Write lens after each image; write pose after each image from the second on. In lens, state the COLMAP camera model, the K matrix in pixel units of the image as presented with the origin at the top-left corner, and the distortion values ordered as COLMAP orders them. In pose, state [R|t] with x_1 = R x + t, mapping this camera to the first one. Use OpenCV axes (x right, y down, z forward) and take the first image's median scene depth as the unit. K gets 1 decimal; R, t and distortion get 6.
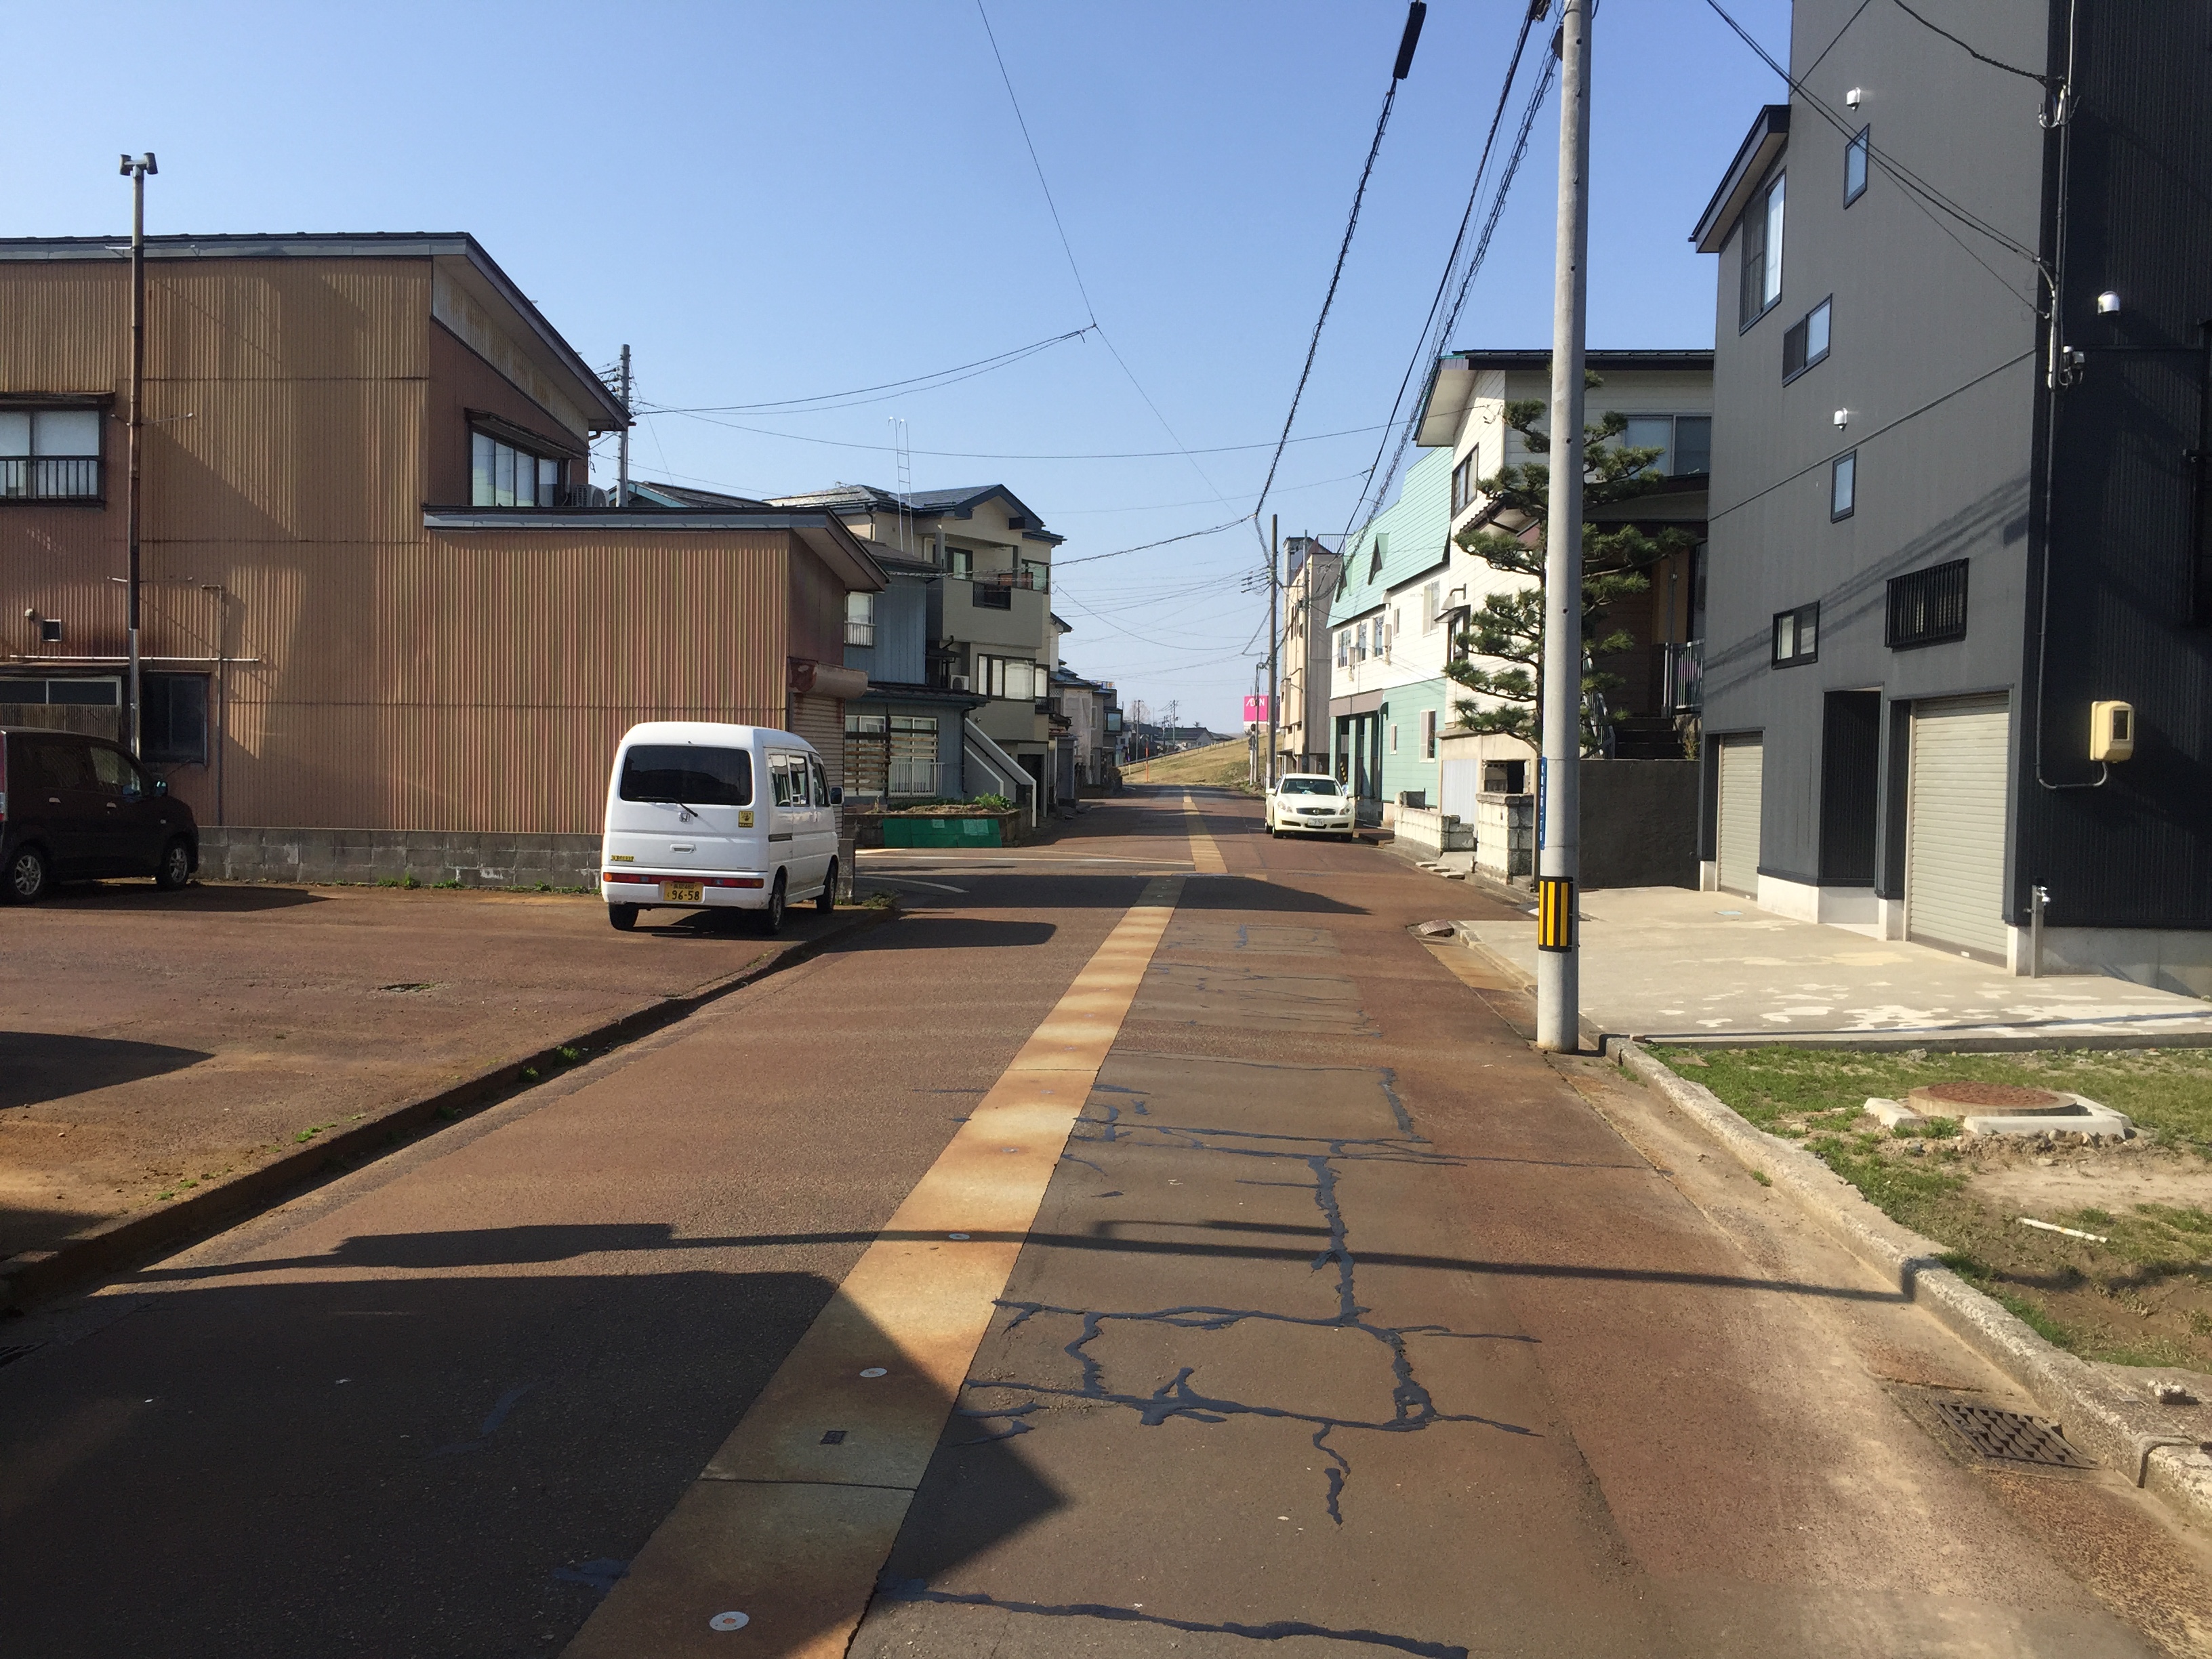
lens RADIAL K [[1919.8, 0, 1116.8], [0, 1919.8, 832.0], [0, 0, 1]] dist [0.089155, -0.112114]
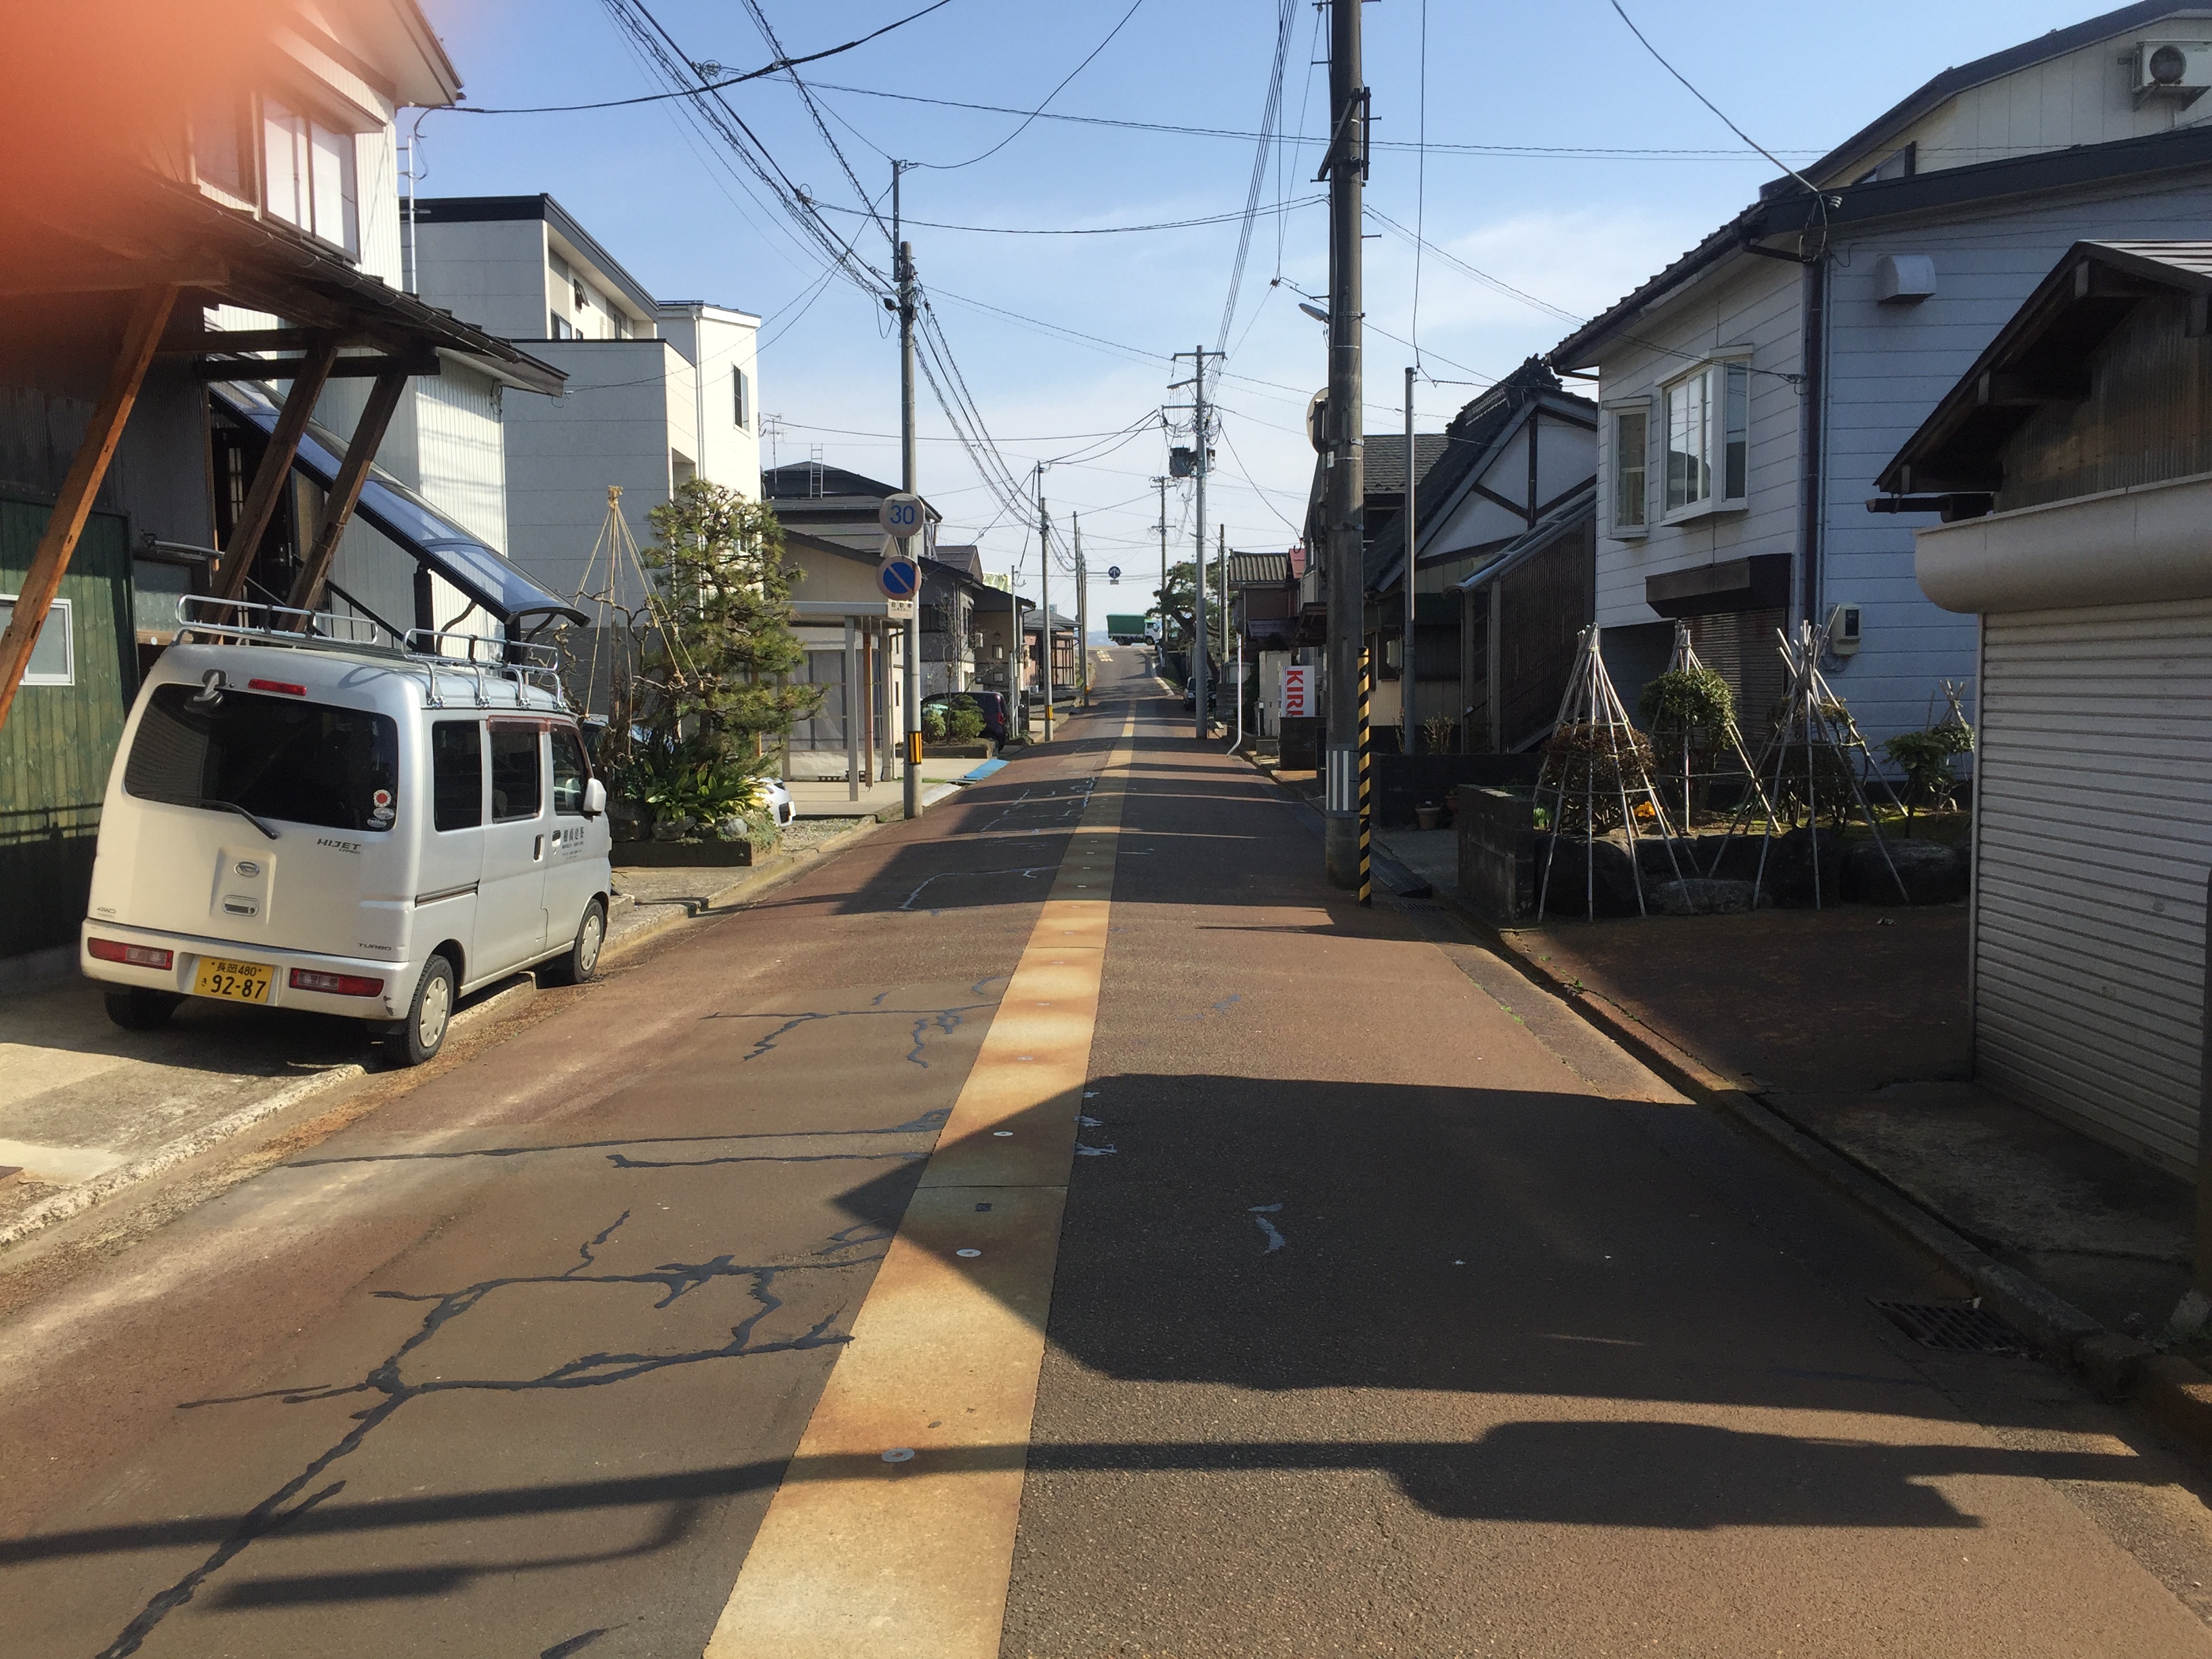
lens RADIAL K [[1919.8, 0, 1116.8], [0, 1919.8, 832.0], [0, 0, 1]] dist [0.089155, -0.112114]
pose [[-0.998837, 0.011710, -0.046760, -0.154286], [0.006416, 0.993711, 0.111791, -0.074114], [0.047775, 0.111361, -0.992631, 1.970757]]
